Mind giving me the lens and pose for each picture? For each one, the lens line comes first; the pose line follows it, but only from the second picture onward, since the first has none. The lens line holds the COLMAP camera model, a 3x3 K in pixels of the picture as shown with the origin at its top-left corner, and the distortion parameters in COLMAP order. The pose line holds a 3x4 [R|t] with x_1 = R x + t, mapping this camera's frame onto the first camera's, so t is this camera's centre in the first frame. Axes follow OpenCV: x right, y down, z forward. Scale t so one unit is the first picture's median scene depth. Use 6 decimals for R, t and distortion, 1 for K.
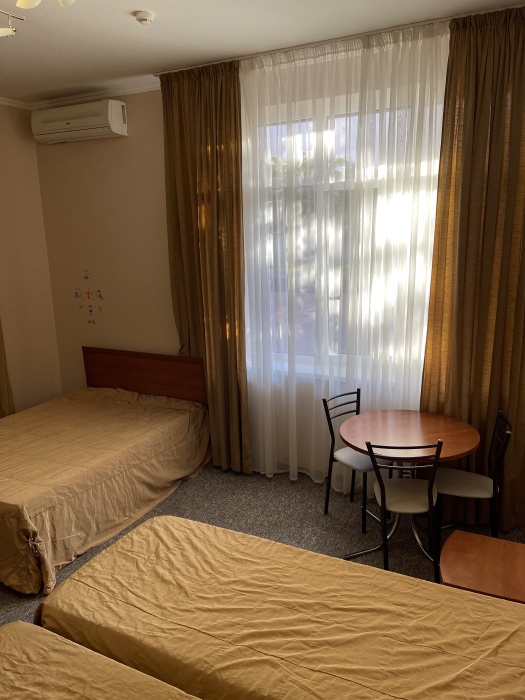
lens RADIAL K [[536.0, 0, 262.5], [0, 536.0, 350.0], [0, 0, 1]] dist [0.095160, -0.122732]
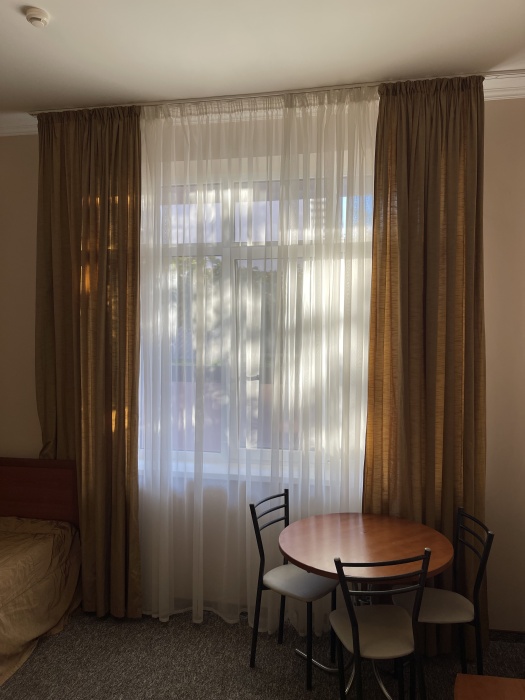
lens RADIAL K [[536.0, 0, 262.5], [0, 536.0, 350.0], [0, 0, 1]] dist [0.095160, -0.122732]
pose [[0.960777, 0.027502, 0.275957, -0.084835], [0.029437, 0.979335, -0.200091, 0.028223], [-0.275757, 0.200366, 0.940112, 0.206239]]
